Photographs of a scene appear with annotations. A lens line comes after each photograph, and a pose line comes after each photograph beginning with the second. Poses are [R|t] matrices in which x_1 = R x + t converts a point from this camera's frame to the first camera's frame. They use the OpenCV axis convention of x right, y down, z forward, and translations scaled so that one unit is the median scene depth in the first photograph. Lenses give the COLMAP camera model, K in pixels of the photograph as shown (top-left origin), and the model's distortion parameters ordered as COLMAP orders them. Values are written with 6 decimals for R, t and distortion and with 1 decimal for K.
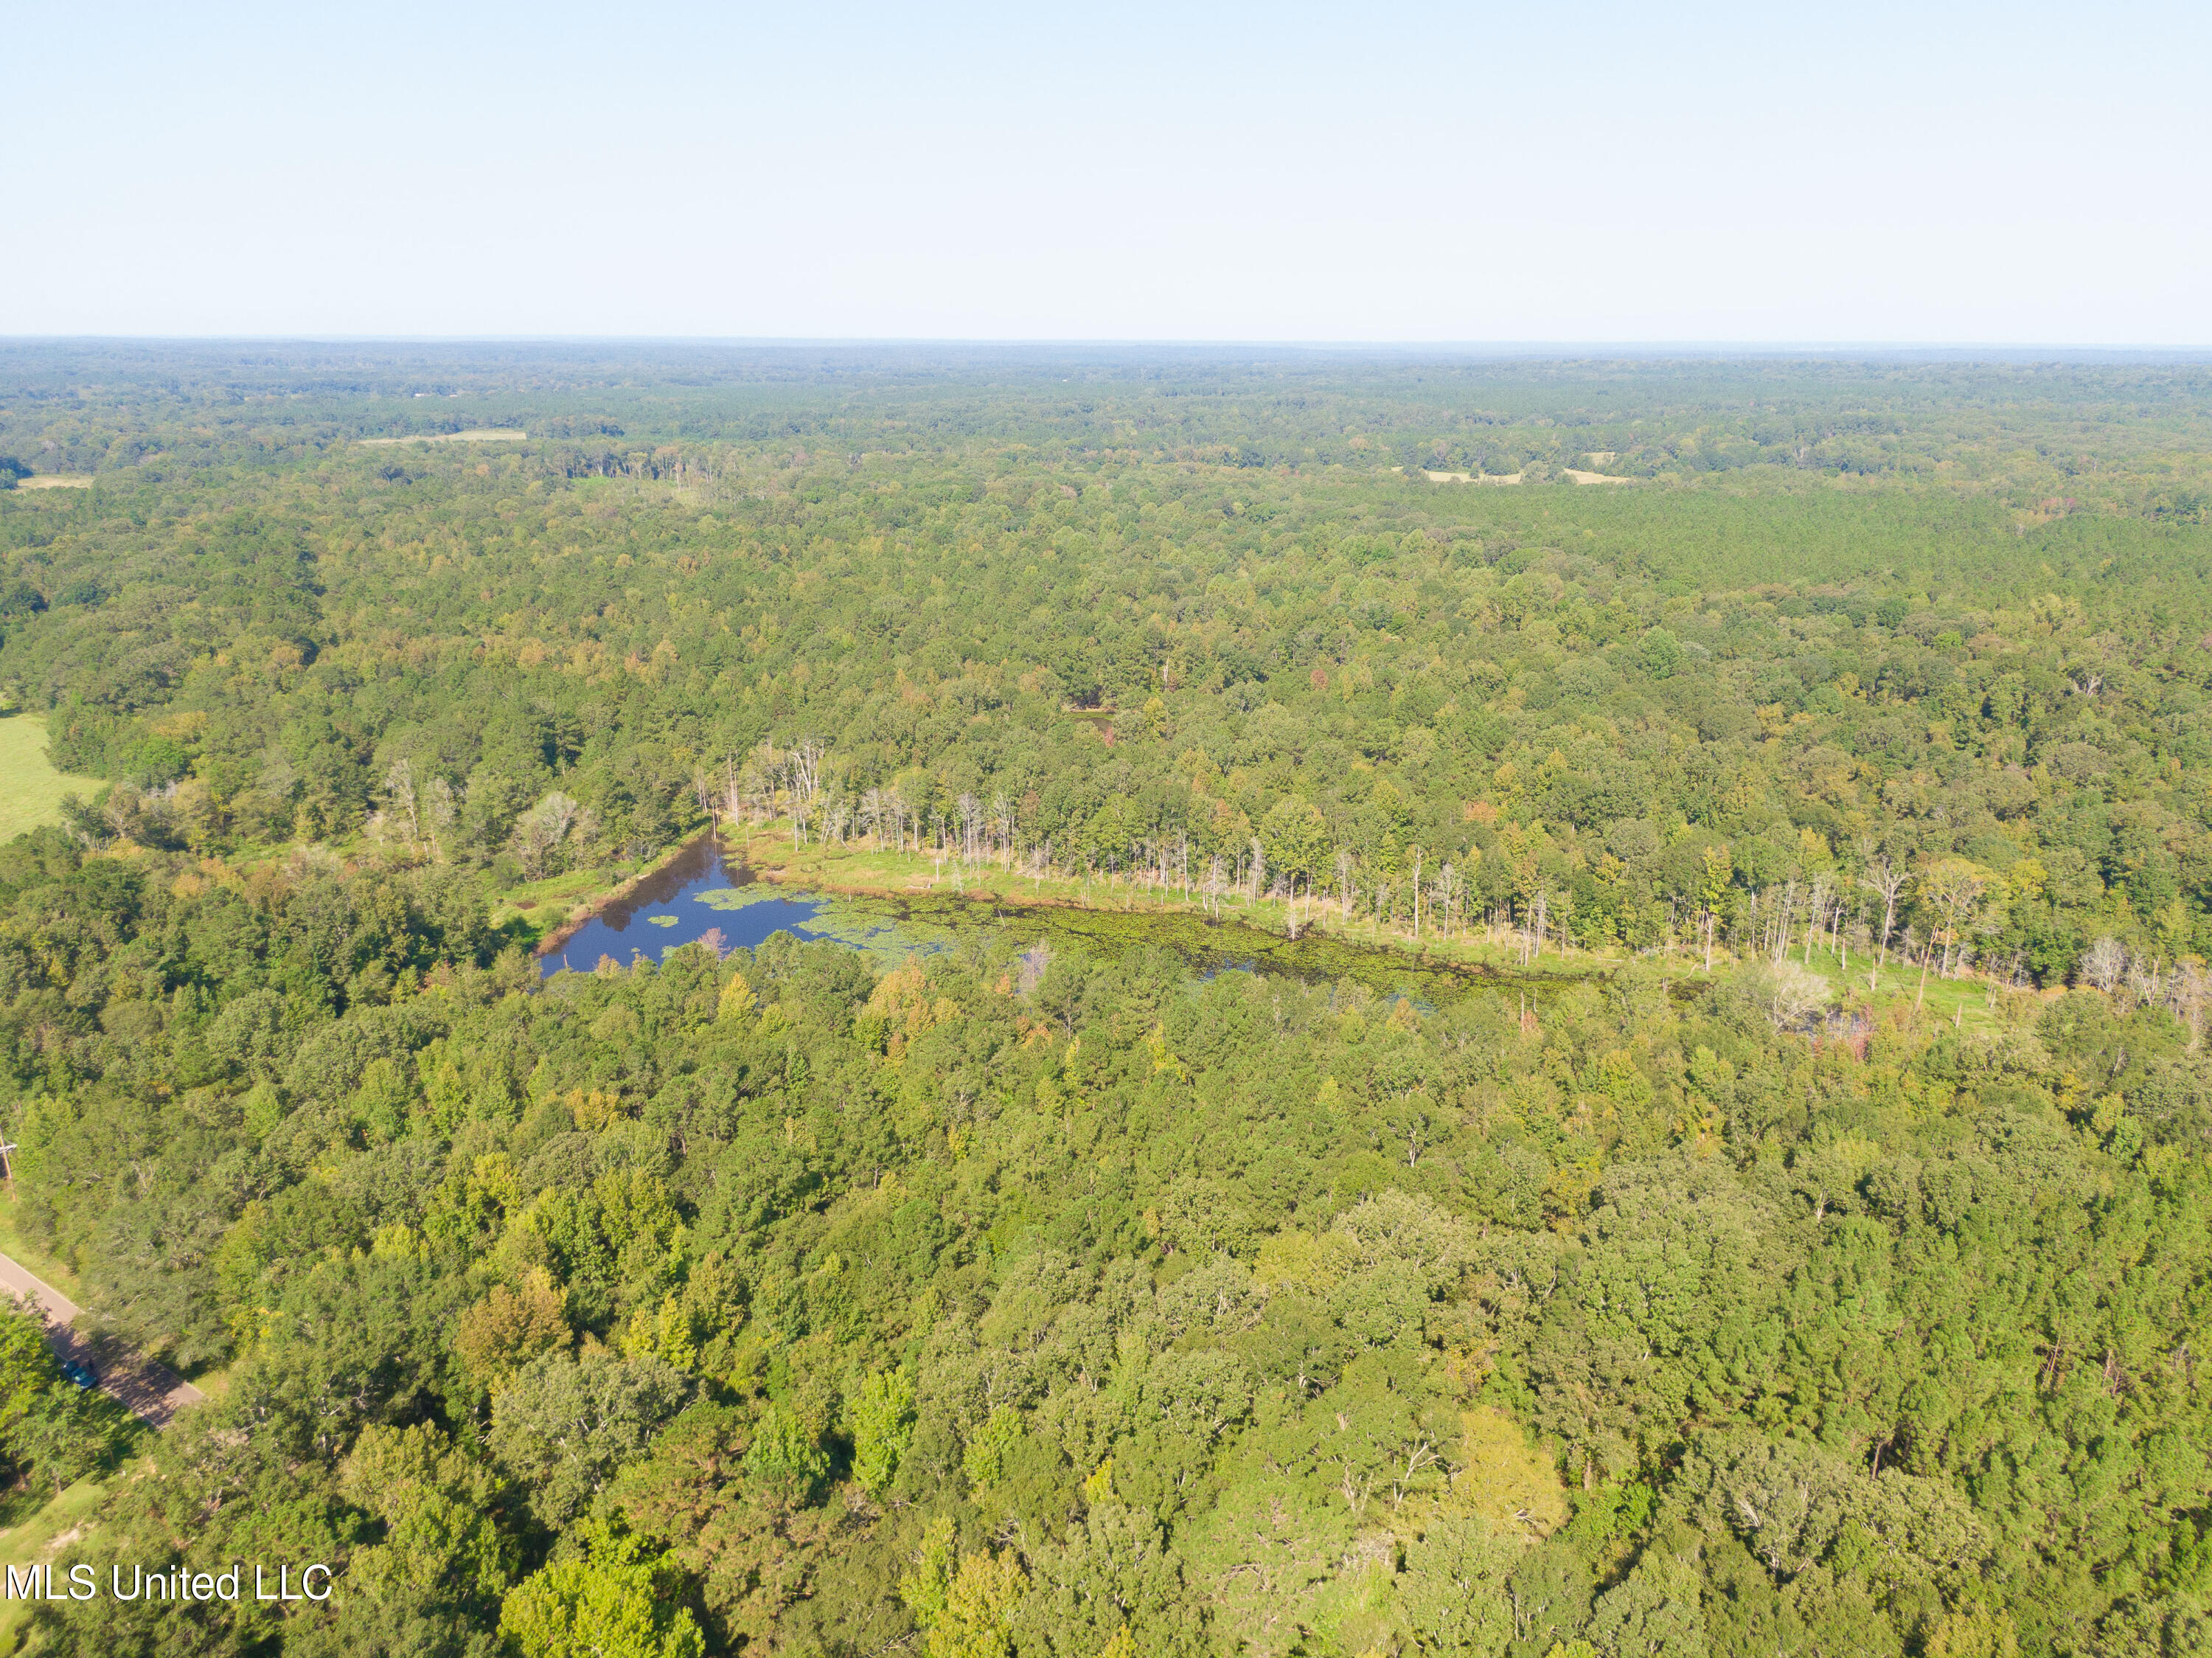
lens RADIAL K [[1576.5, 0, 1105.4], [0, 1576.5, 815.4], [0, 0, 1]] dist [0.035519, -0.048304]
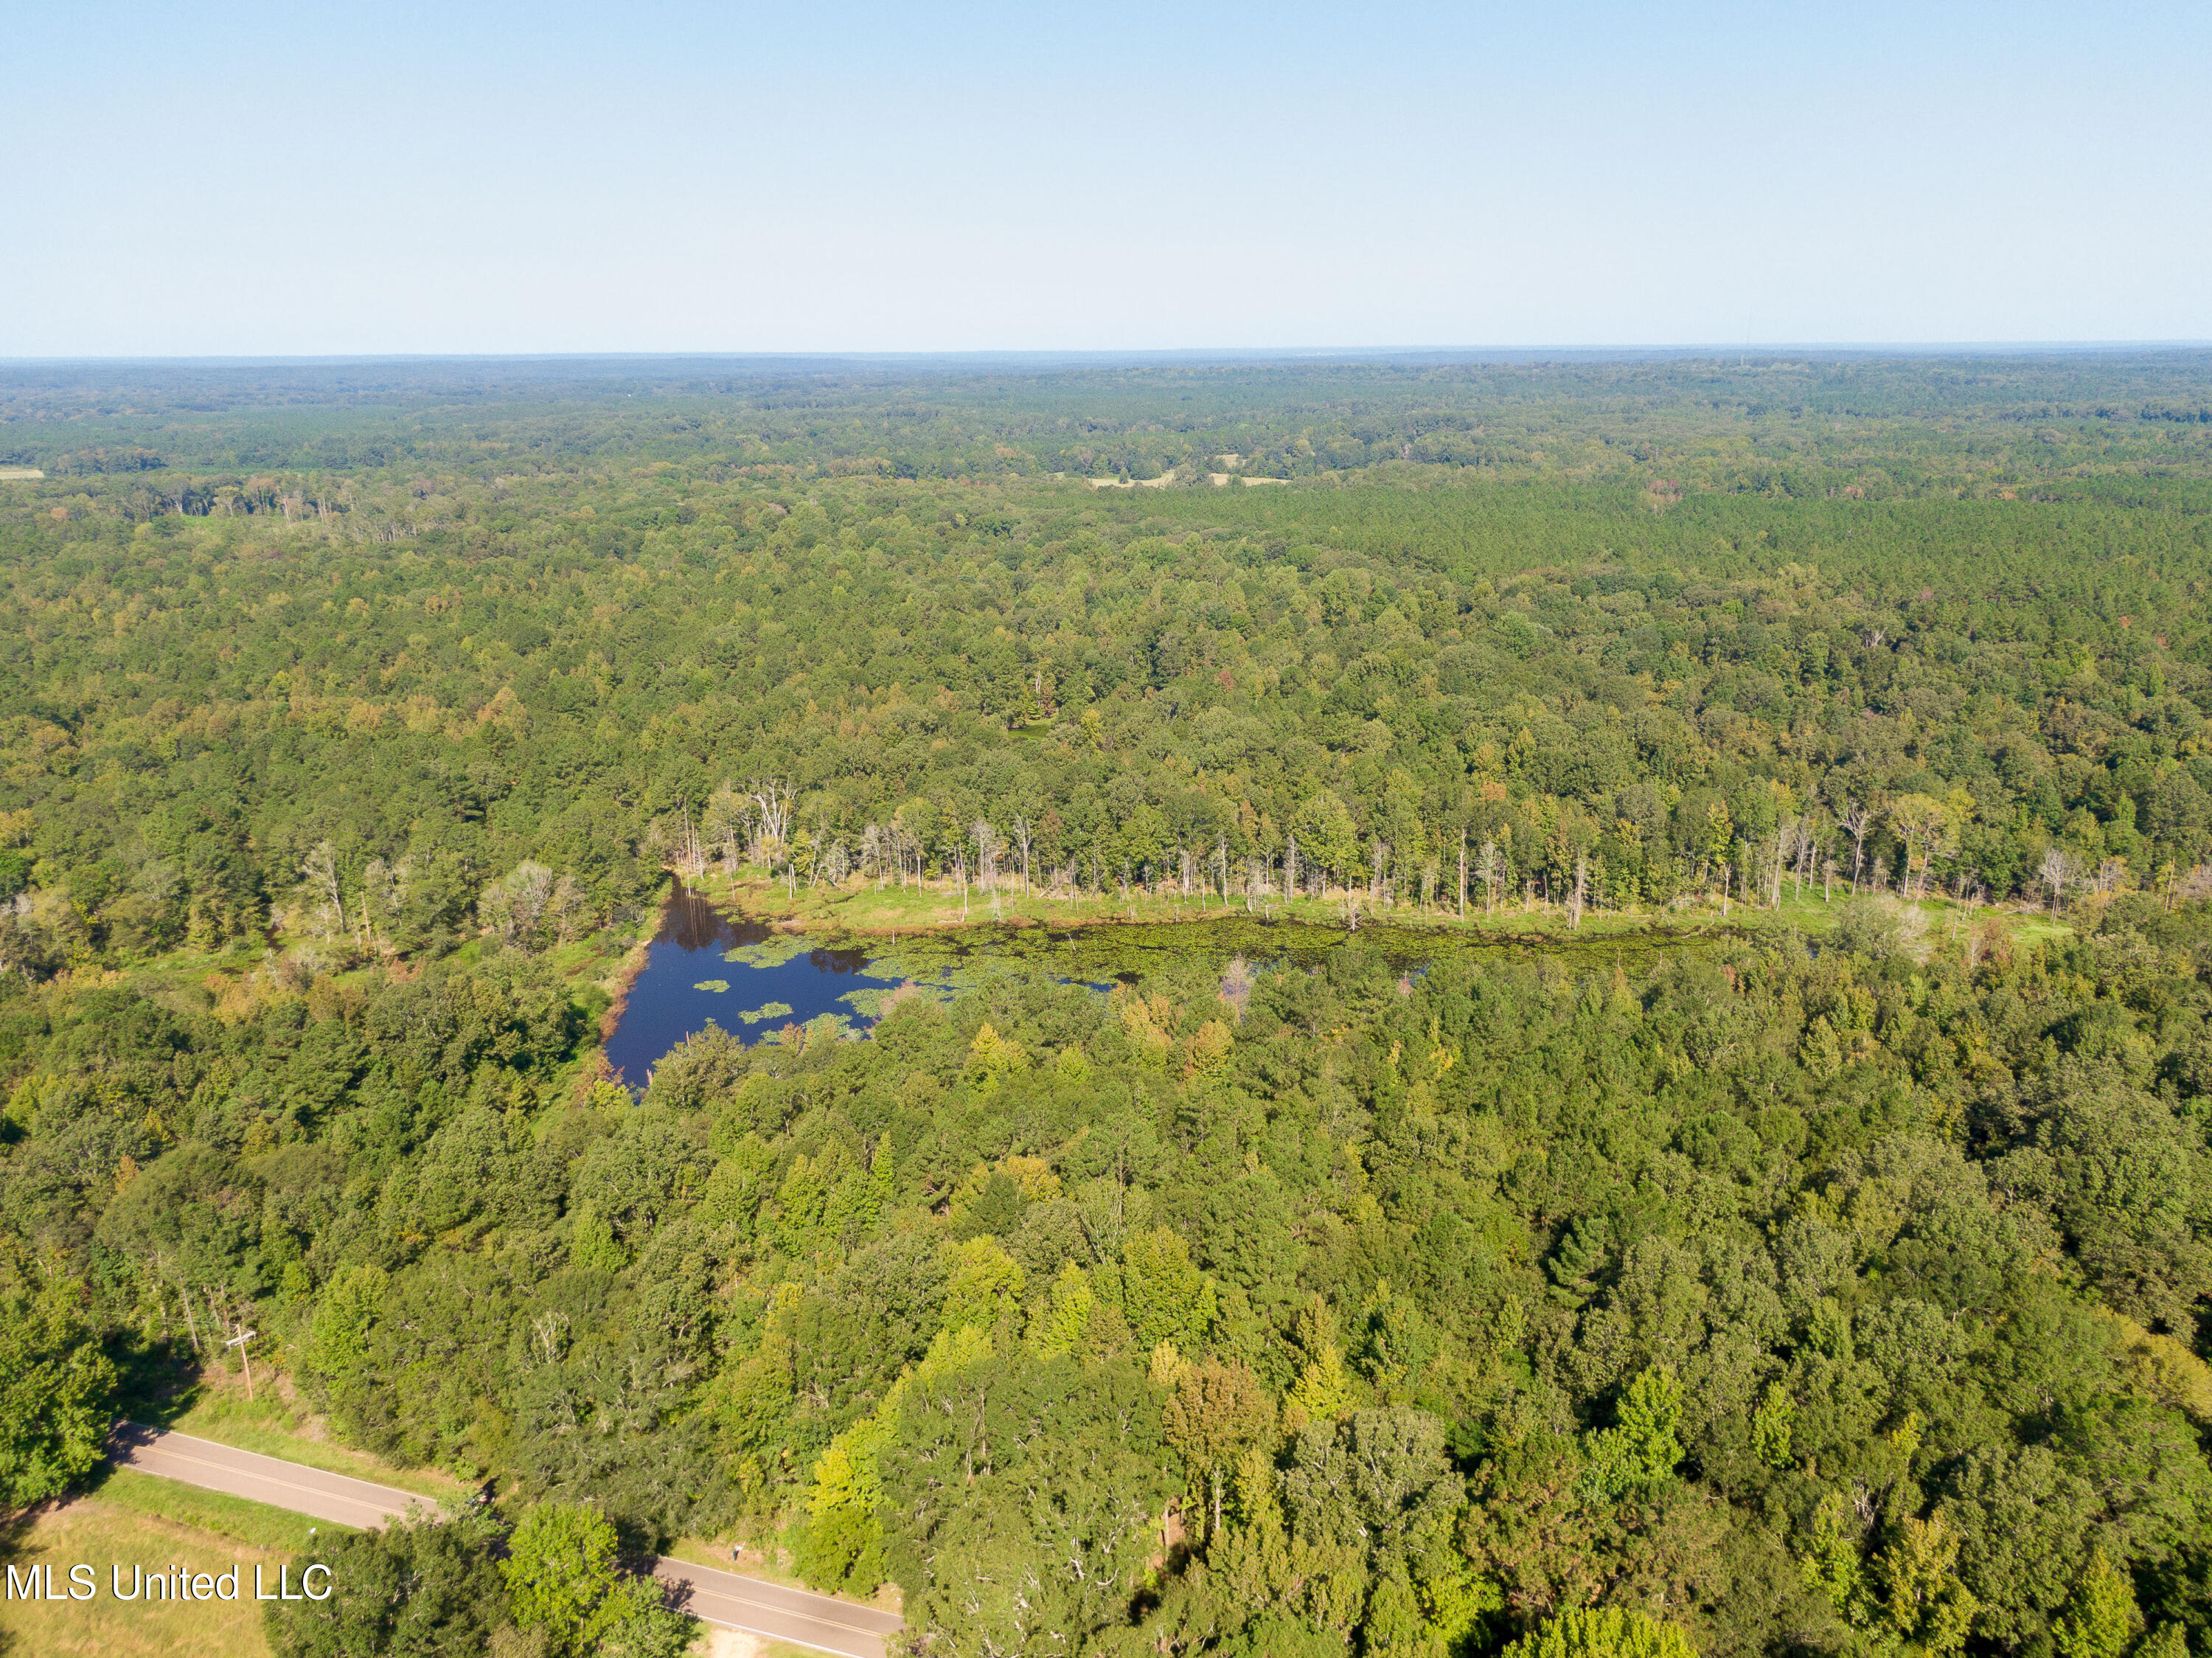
lens RADIAL K [[1576.5, 0, 1107.4], [0, 1576.5, 825.0], [0, 0, 1]] dist [0.035519, -0.048304]
pose [[0.960539, -0.092963, 0.262151, -0.227046], [0.093214, 0.995580, 0.011507, -0.012616], [-0.262062, 0.013383, 0.964958, 0.038119]]
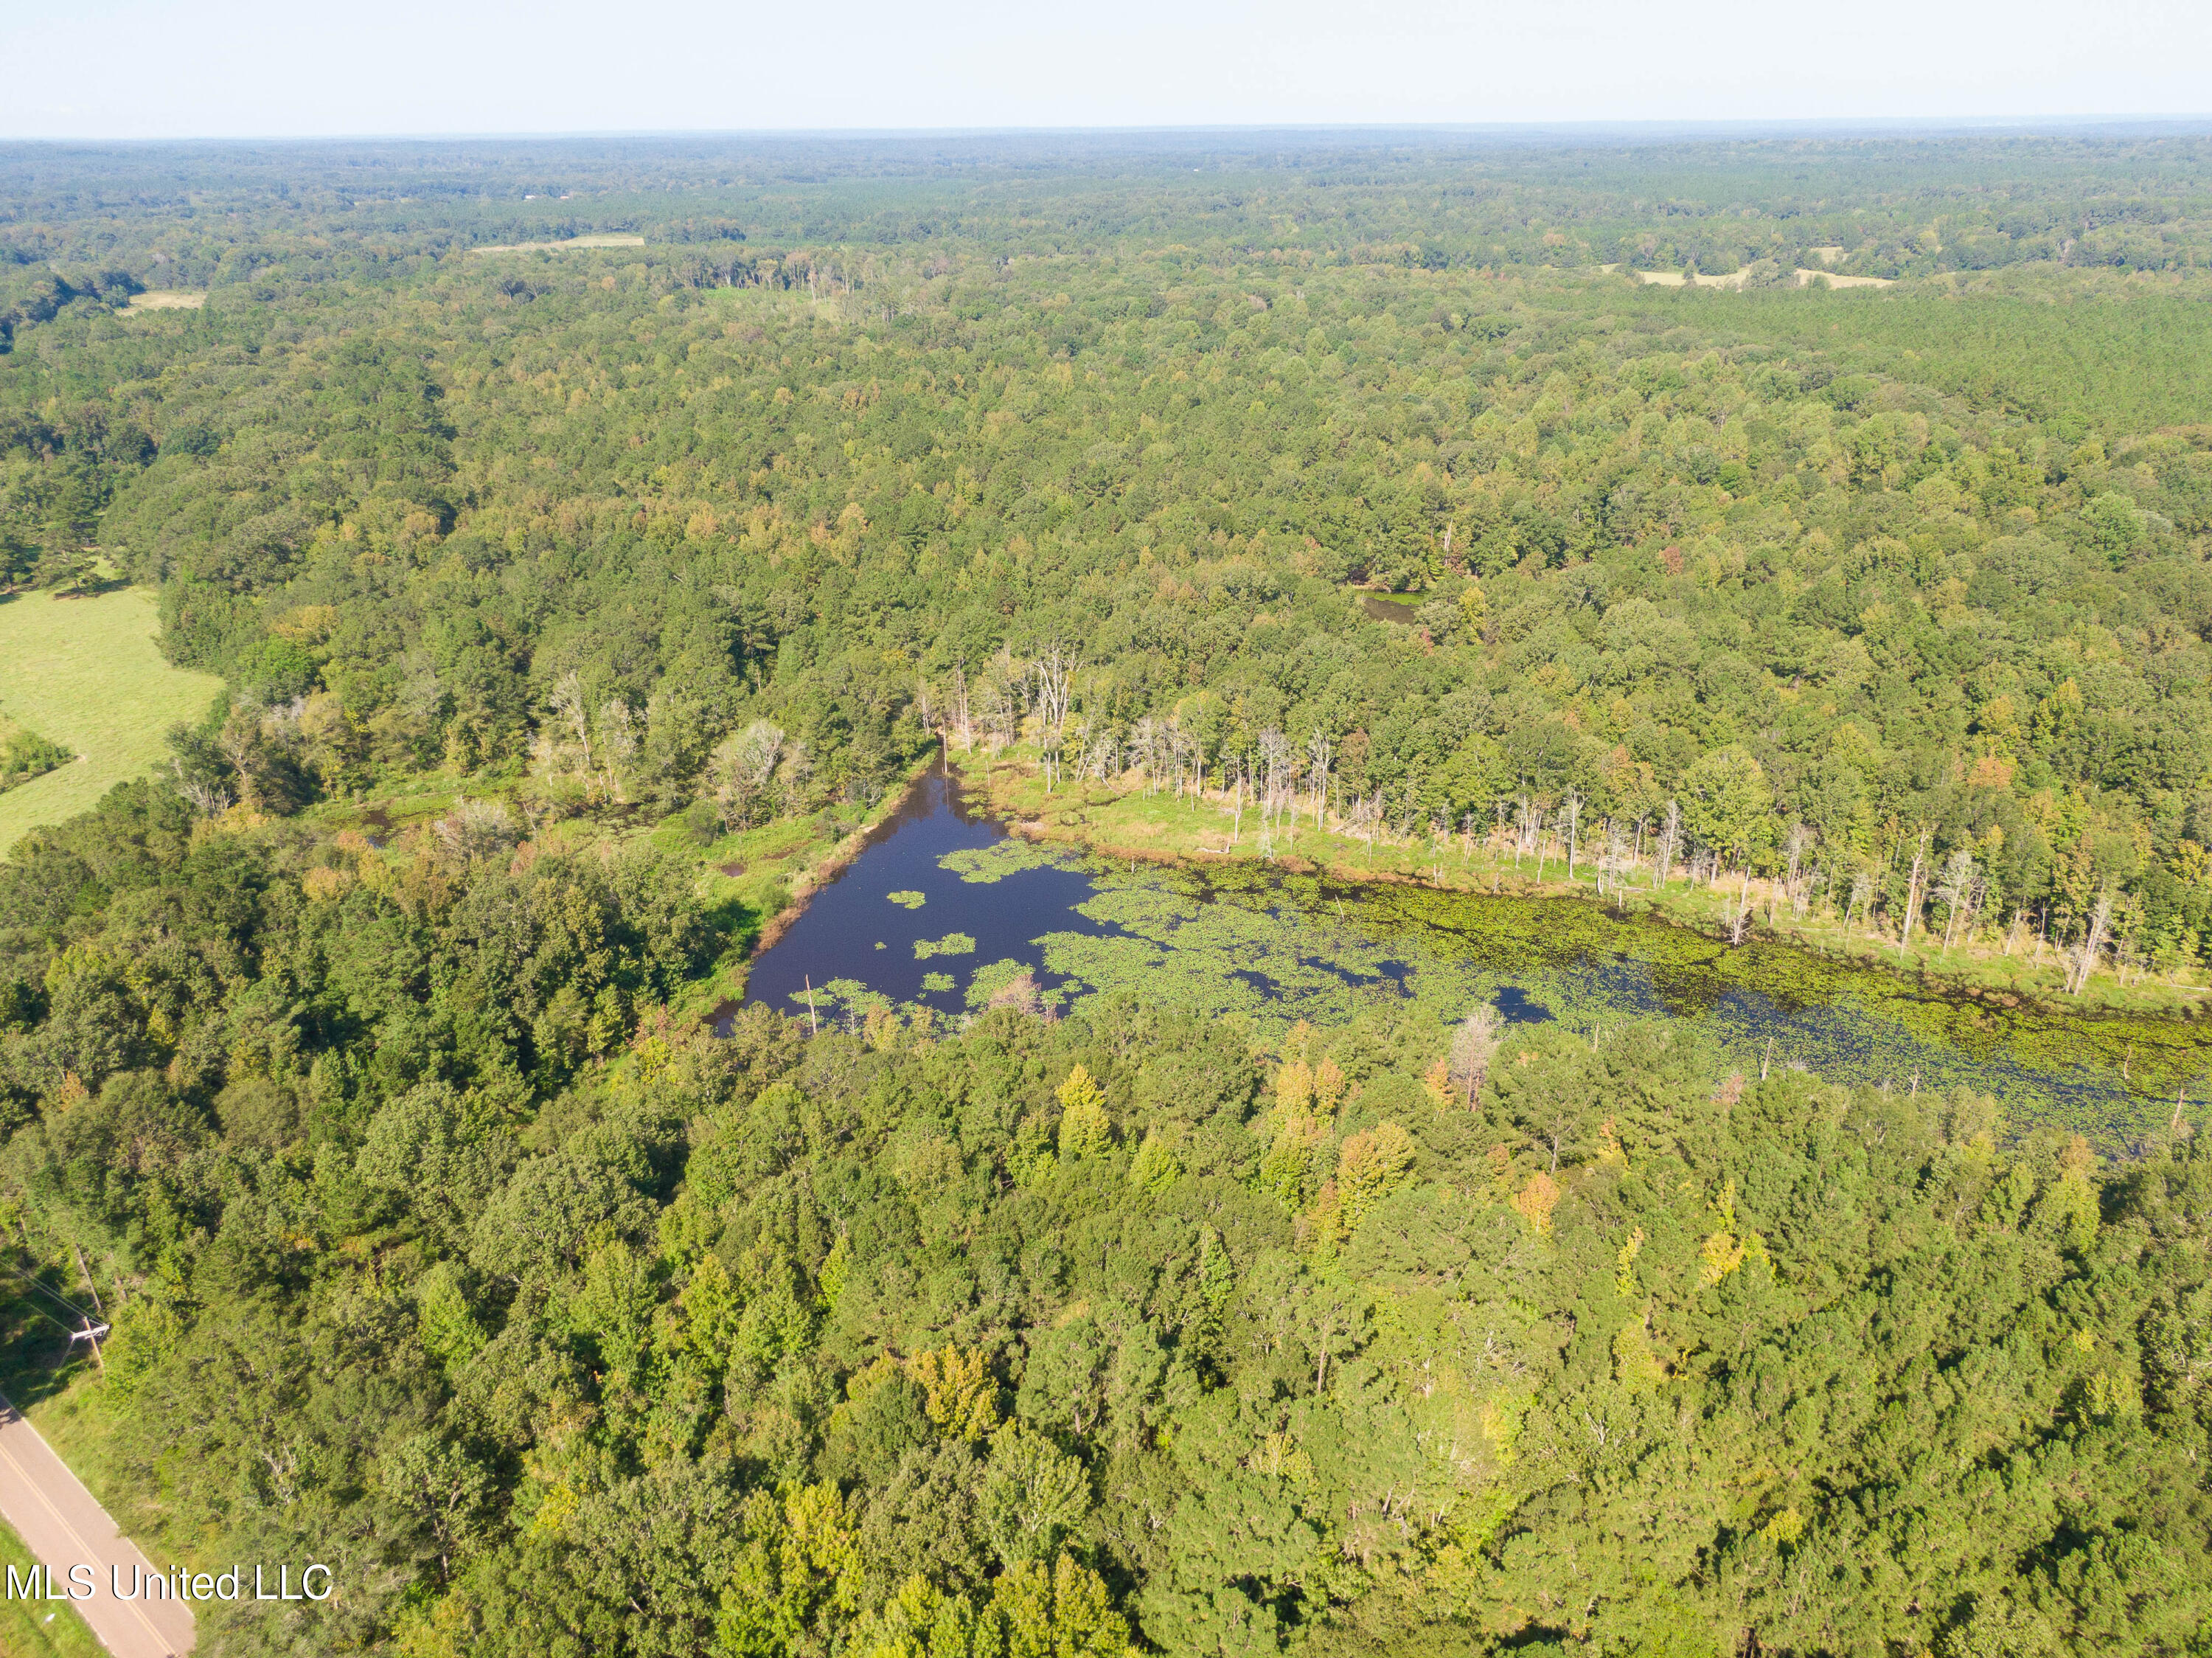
lens RADIAL K [[1576.5, 0, 1104.2], [0, 1576.5, 826.2], [0, 0, 1]] dist [0.035519, -0.048304]
pose [[0.997565, 0.014221, -0.068271, -0.099657], [-0.005680, 0.992303, 0.123700, -0.052739], [0.069505, -0.123011, 0.989968, 0.180129]]
